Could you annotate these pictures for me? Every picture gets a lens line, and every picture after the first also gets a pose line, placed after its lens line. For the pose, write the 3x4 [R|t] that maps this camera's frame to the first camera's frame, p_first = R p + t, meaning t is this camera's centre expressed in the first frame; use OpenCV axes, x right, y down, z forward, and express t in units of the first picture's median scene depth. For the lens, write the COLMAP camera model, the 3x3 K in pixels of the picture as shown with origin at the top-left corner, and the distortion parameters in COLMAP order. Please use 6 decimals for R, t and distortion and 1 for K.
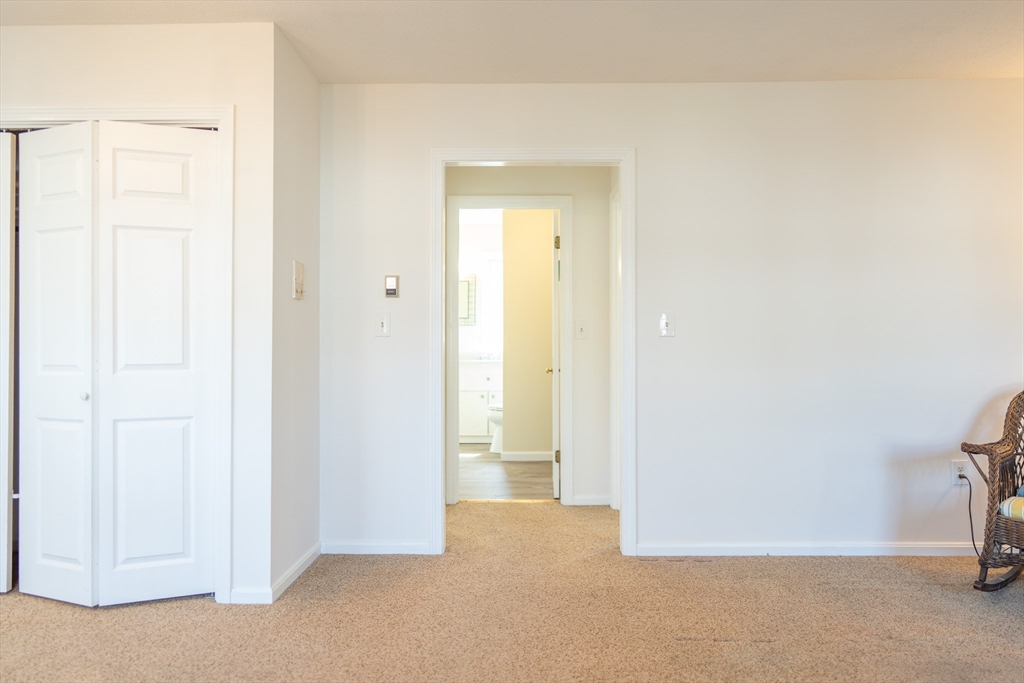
lens RADIAL K [[678.6, 0, 515.6], [0, 678.6, 339.0], [0, 0, 1]] dist [-0.003059, 0.003782]
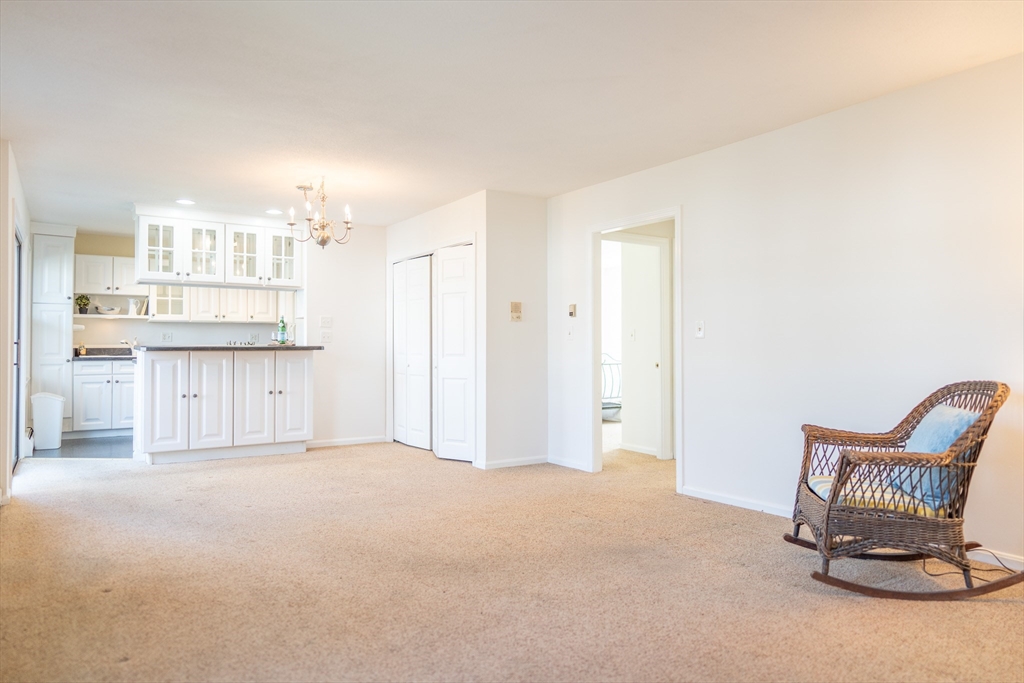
lens RADIAL K [[678.6, 0, 515.6], [0, 678.6, 339.0], [0, 0, 1]] dist [-0.003059, 0.003782]
pose [[0.569217, -0.011126, -0.822112, 1.387724], [0.007652, 0.999937, -0.008234, 0.008410], [0.822152, -0.001604, 0.569266, -0.104668]]
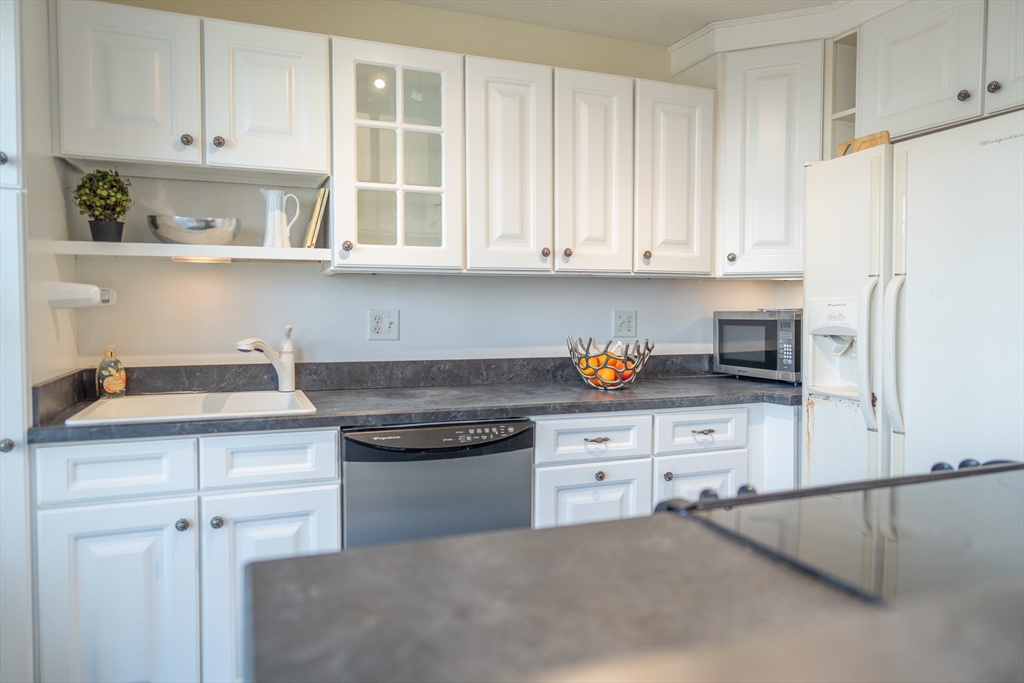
lens RADIAL K [[690.1, 0, 514.8], [0, 690.1, 340.6], [0, 0, 1]] dist [-0.001546, 0.000286]
pose [[0.383414, 0.038354, -0.922780, -1.066514], [0.007041, 0.998987, 0.044447, -0.055733], [0.923550, -0.023538, 0.382755, 0.144910]]
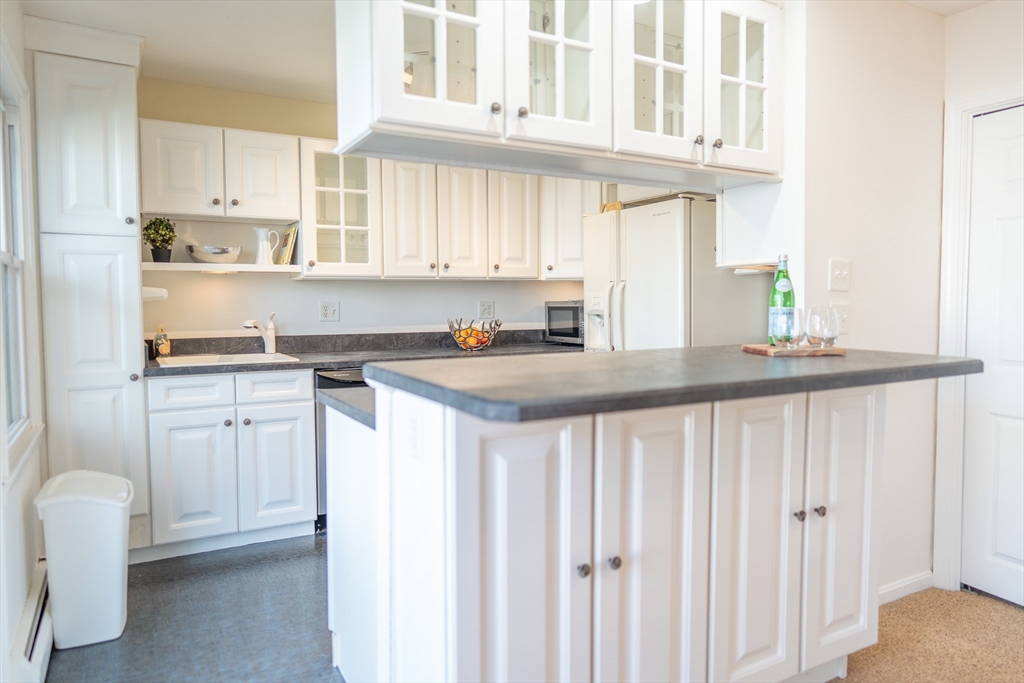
lens RADIAL K [[678.6, 0, 515.6], [0, 678.6, 339.0], [0, 0, 1]] dist [-0.003059, 0.003782]
pose [[0.515237, 0.041507, -0.856042, -0.558636], [0.013697, 0.998300, 0.056649, -0.054687], [0.856938, -0.040913, 0.513793, -0.065377]]
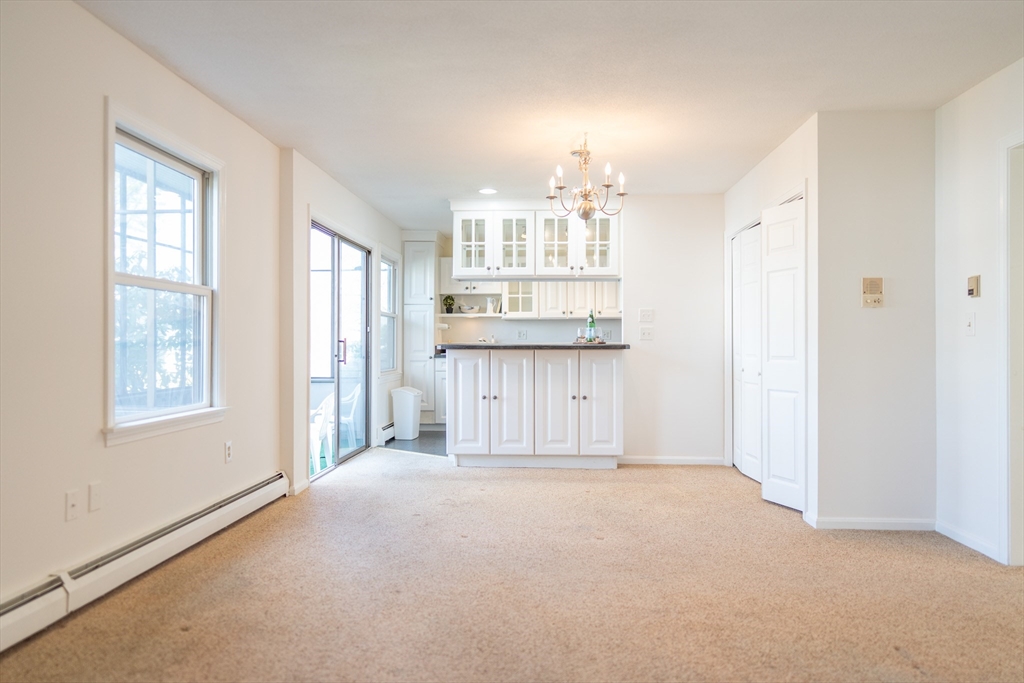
lens RADIAL K [[690.1, 0, 514.8], [0, 690.1, 340.6], [0, 0, 1]] dist [-0.001546, 0.000286]
pose [[-0.041324, -0.005764, -0.999129, 1.075606], [0.006537, 0.999960, -0.006039, 0.006995], [0.999124, -0.006781, -0.041285, 0.435064]]
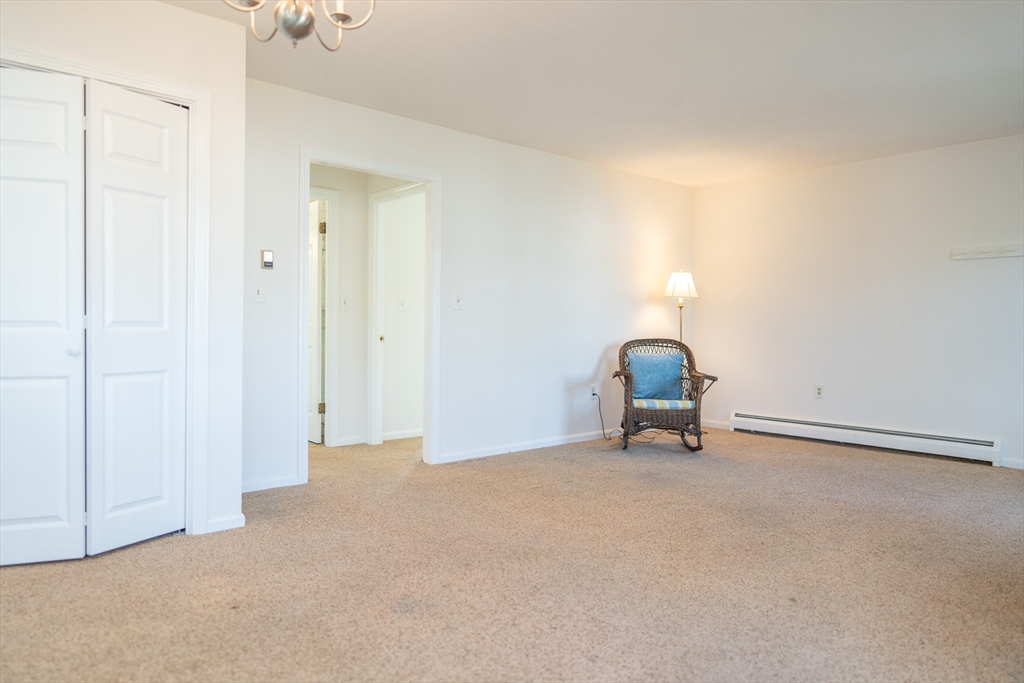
lens RADIAL K [[678.6, 0, 515.6], [0, 678.6, 339.0], [0, 0, 1]] dist [-0.003059, 0.003782]
pose [[0.742139, -0.003596, 0.670236, -0.787208], [-0.015303, 0.999634, 0.022307, 0.031443], [-0.670071, -0.026811, 0.741813, -0.177658]]
